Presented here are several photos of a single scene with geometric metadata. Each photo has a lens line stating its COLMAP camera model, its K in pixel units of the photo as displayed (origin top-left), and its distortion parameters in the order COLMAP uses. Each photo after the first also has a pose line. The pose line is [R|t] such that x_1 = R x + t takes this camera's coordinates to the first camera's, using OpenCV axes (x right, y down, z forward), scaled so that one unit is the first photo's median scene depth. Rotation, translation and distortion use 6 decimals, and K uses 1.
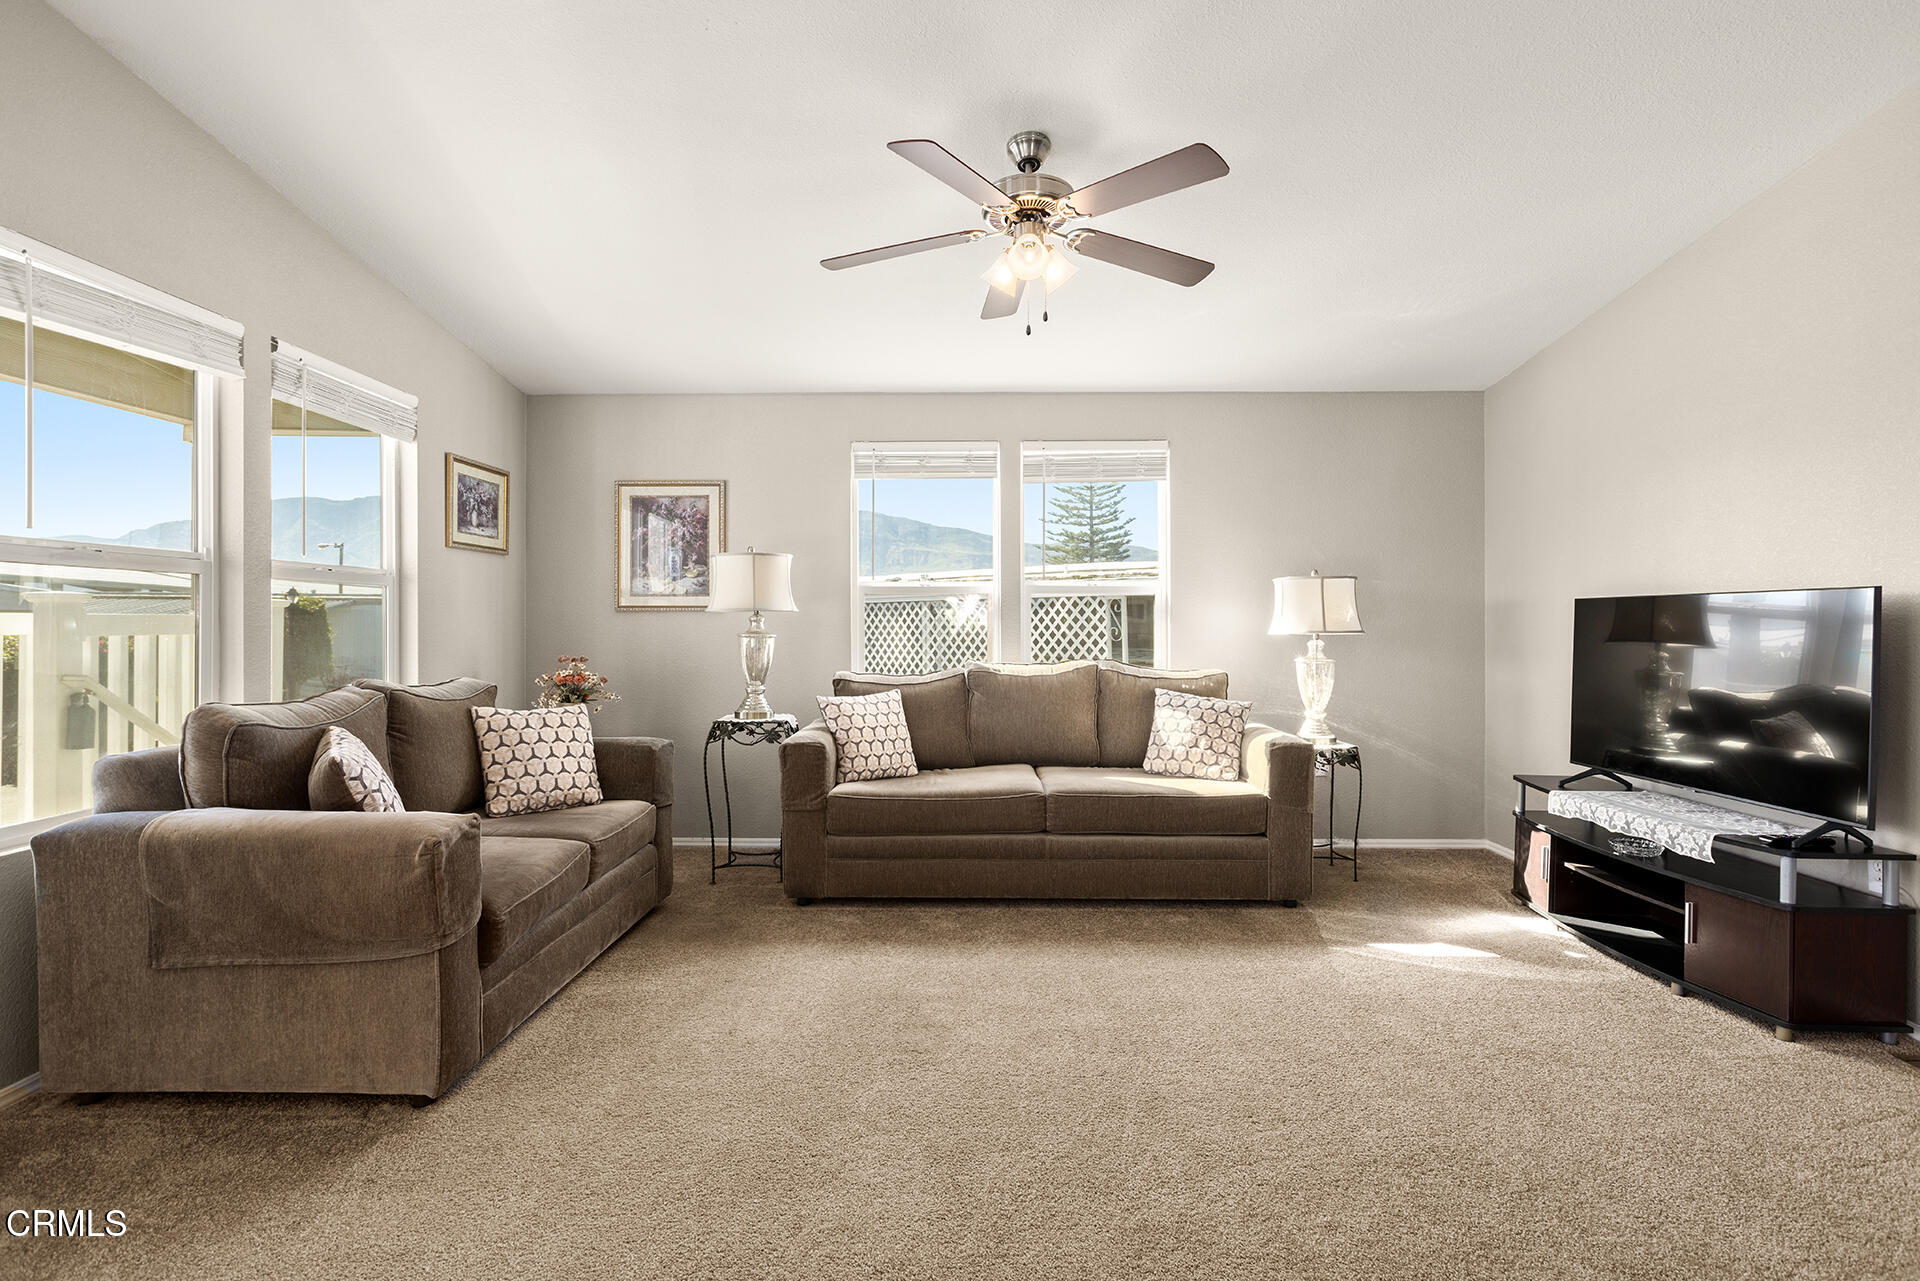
lens RADIAL K [[855.6, 0, 960.0], [0, 855.6, 640.5], [0, 0, 1]] dist [0.000072, 0.000253]
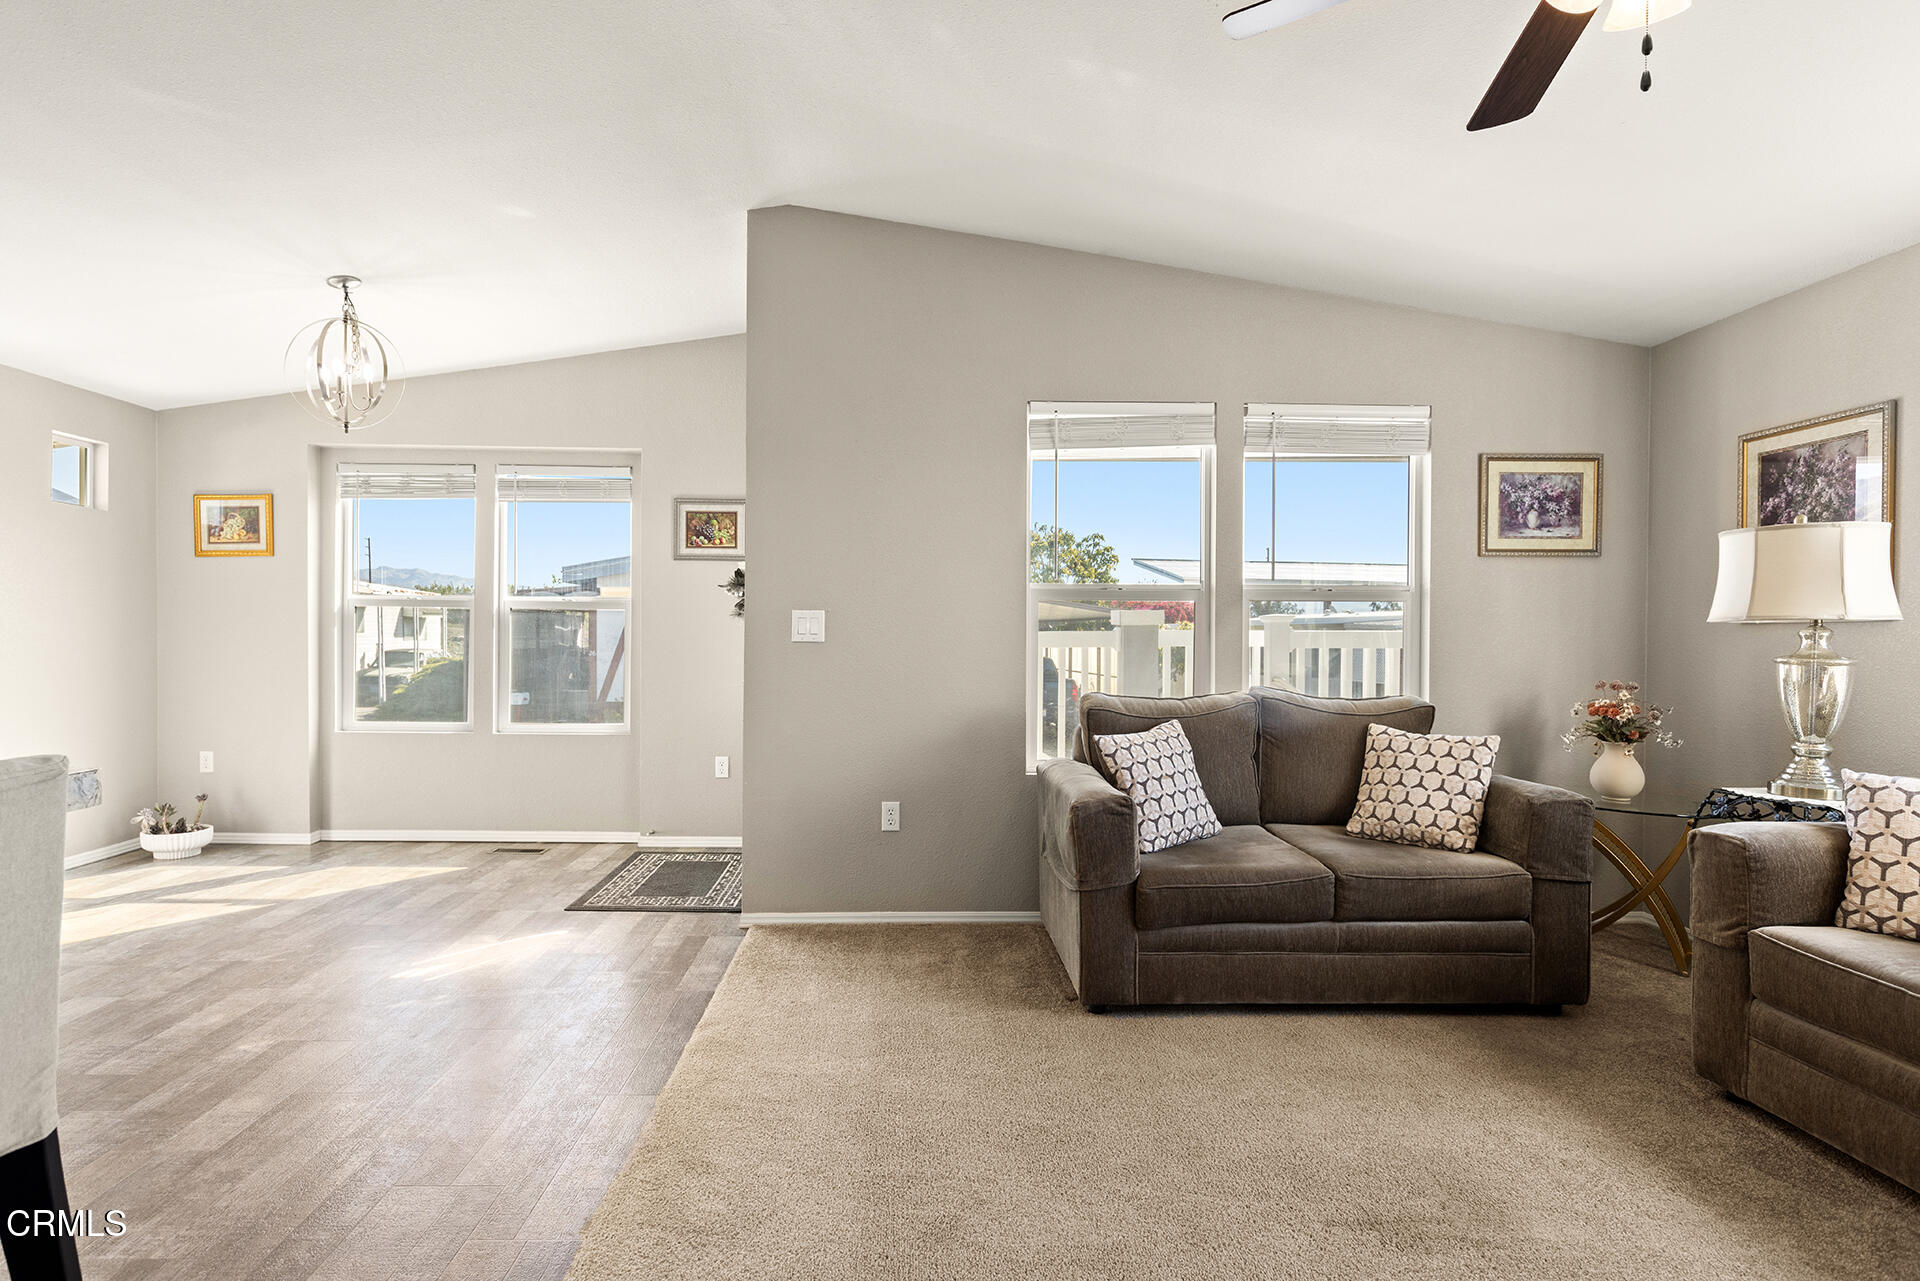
lens RADIAL K [[1062.5, 0, 960.0], [0, 1062.5, 640.5], [0, 0, 1]] dist [0.002634, 0.000223]
pose [[0.055352, 0.007275, -0.998440, 0.512793], [-0.020362, 0.999774, 0.006156, -0.013503], [0.998259, 0.019989, 0.055488, 0.372355]]
